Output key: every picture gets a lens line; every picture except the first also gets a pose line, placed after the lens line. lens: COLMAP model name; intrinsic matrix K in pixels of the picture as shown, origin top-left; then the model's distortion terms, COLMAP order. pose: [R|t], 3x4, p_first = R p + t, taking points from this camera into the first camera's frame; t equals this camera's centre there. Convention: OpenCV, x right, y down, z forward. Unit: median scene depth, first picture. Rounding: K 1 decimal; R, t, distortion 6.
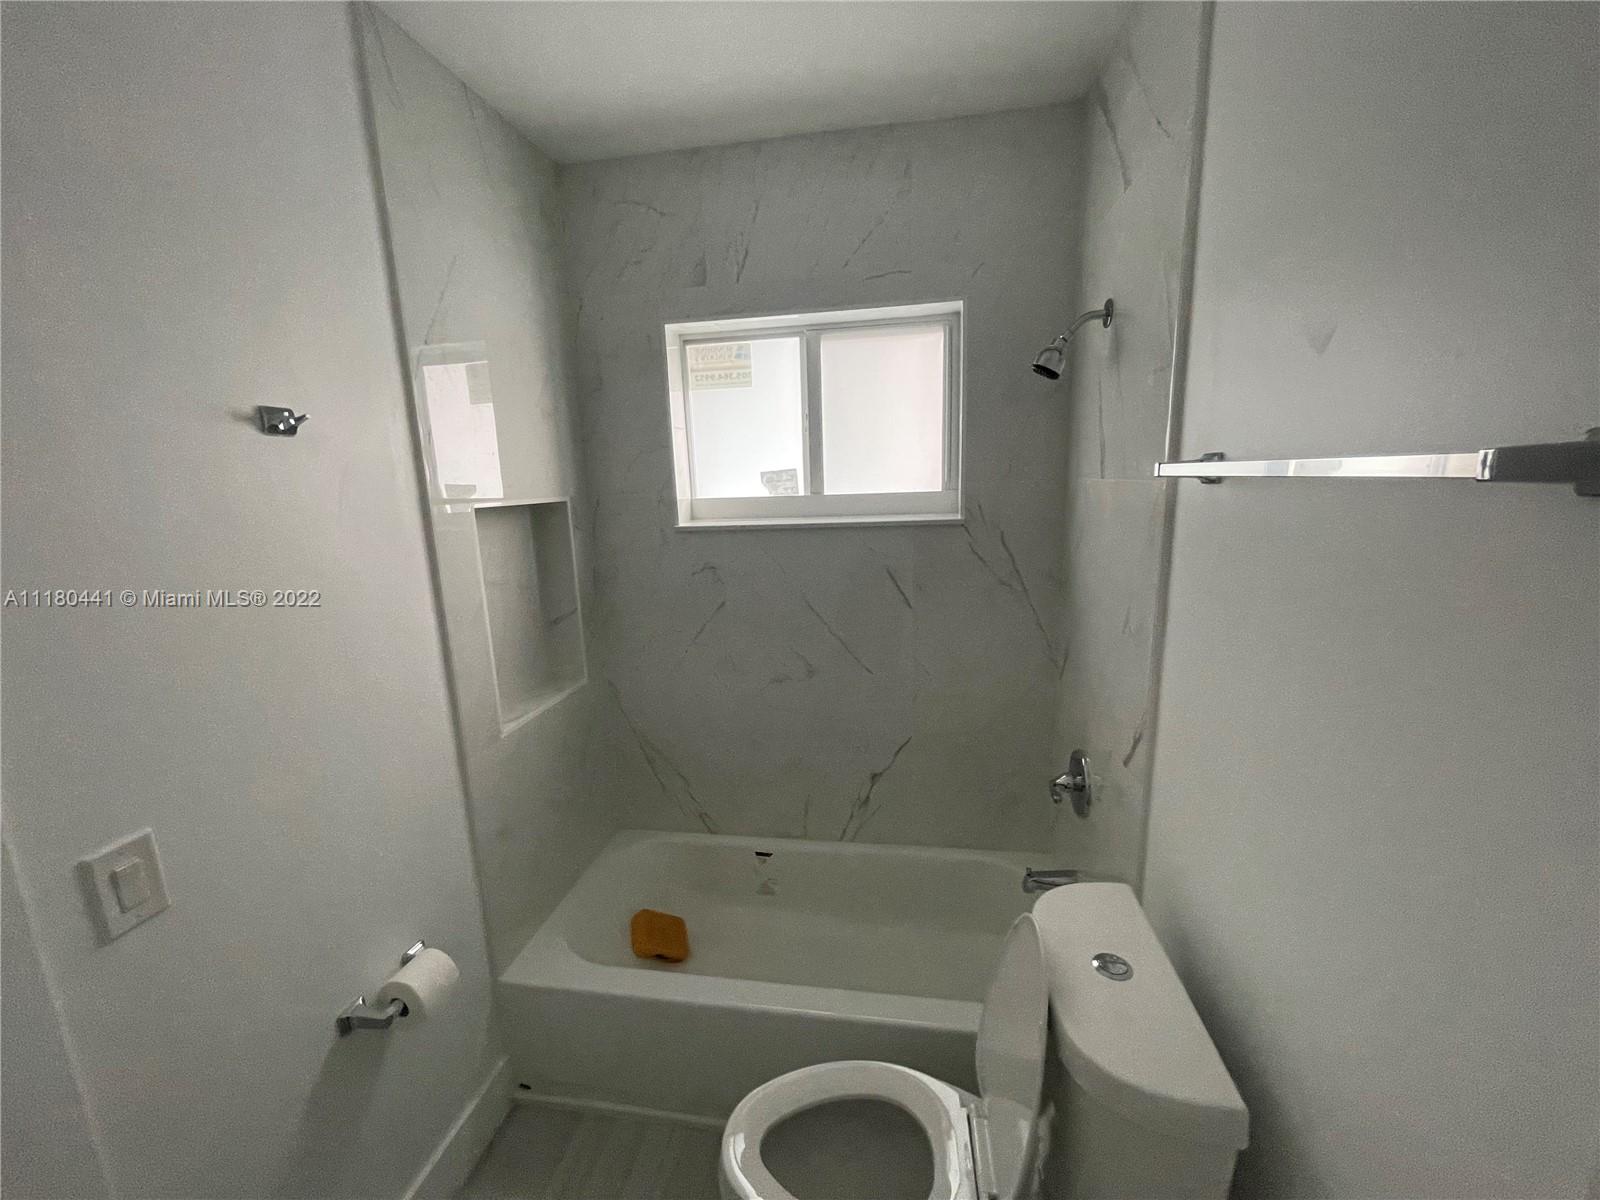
lens RADIAL K [[646.5, 0, 801.8], [0, 646.5, 603.8], [0, 0, 1]] dist [-0.007647, -0.000304]
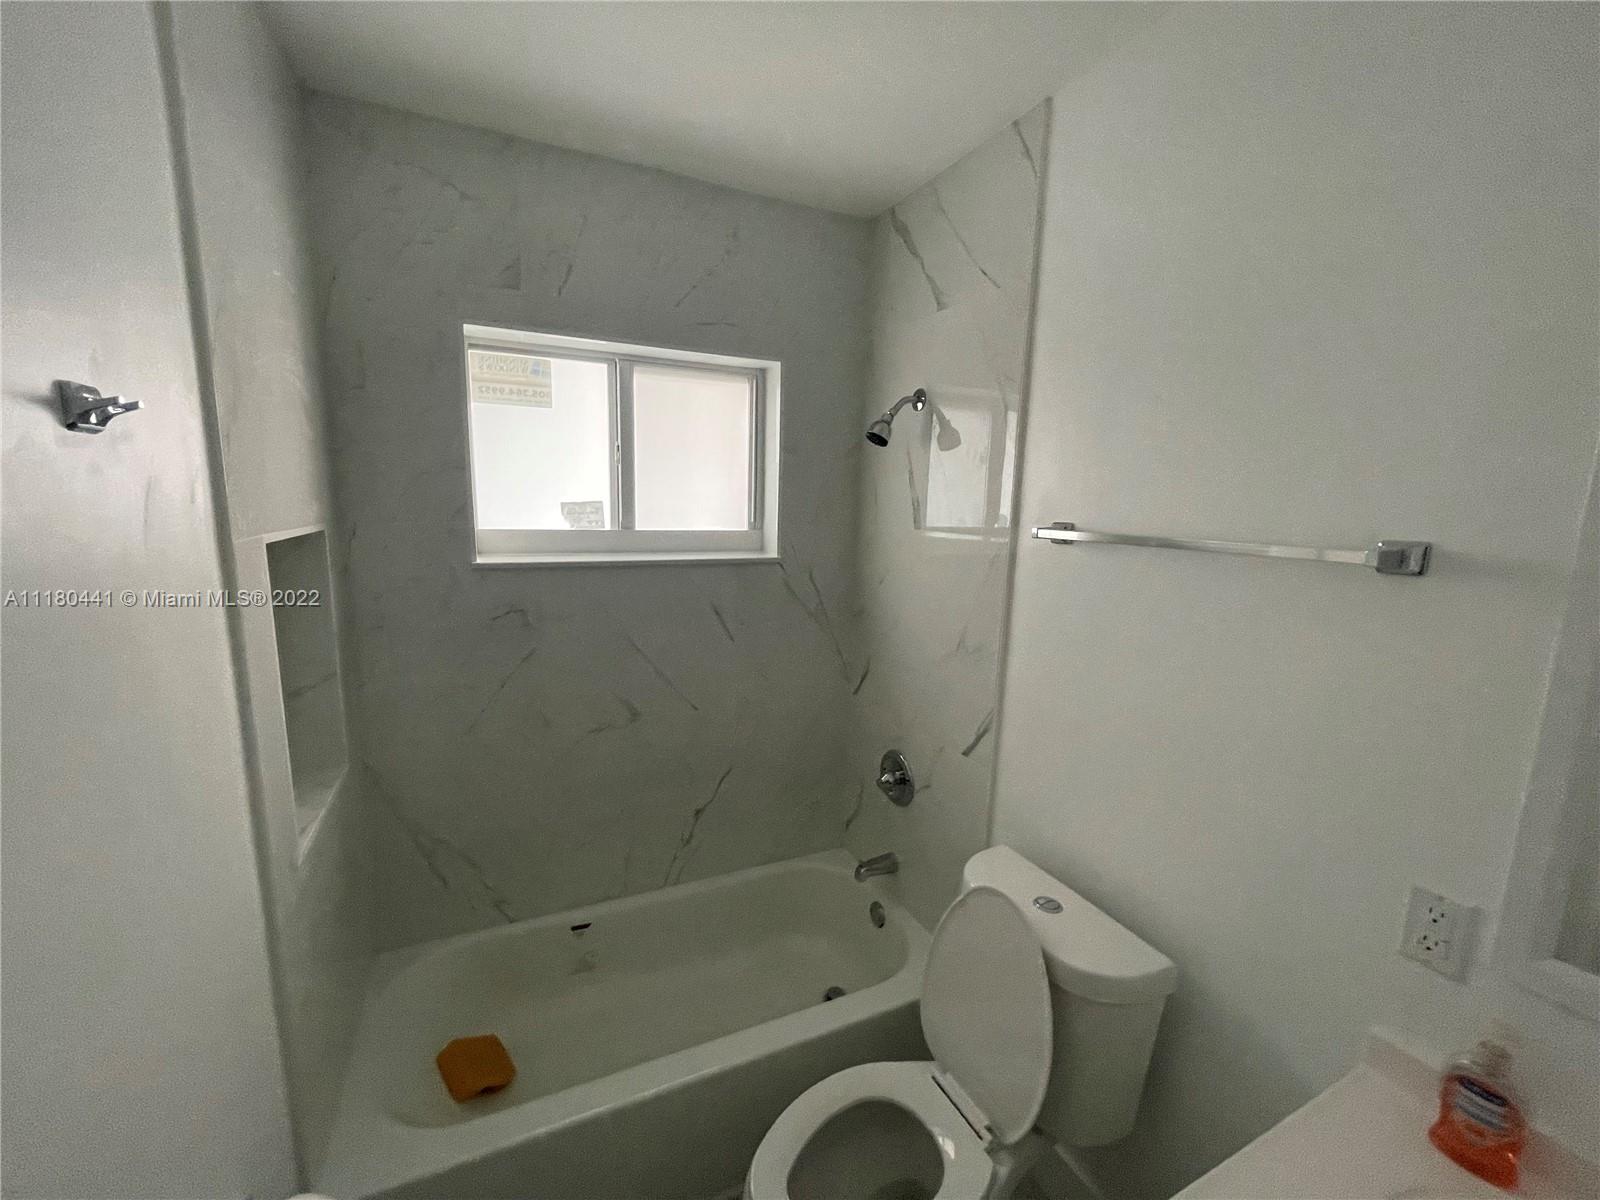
lens RADIAL K [[646.5, 0, 801.8], [0, 646.5, 603.8], [0, 0, 1]] dist [-0.007647, -0.000304]
pose [[0.821677, -0.035204, 0.568865, -0.317265], [0.054737, 0.998351, -0.017281, -0.029148], [-0.567319, 0.045337, 0.822249, 0.074046]]
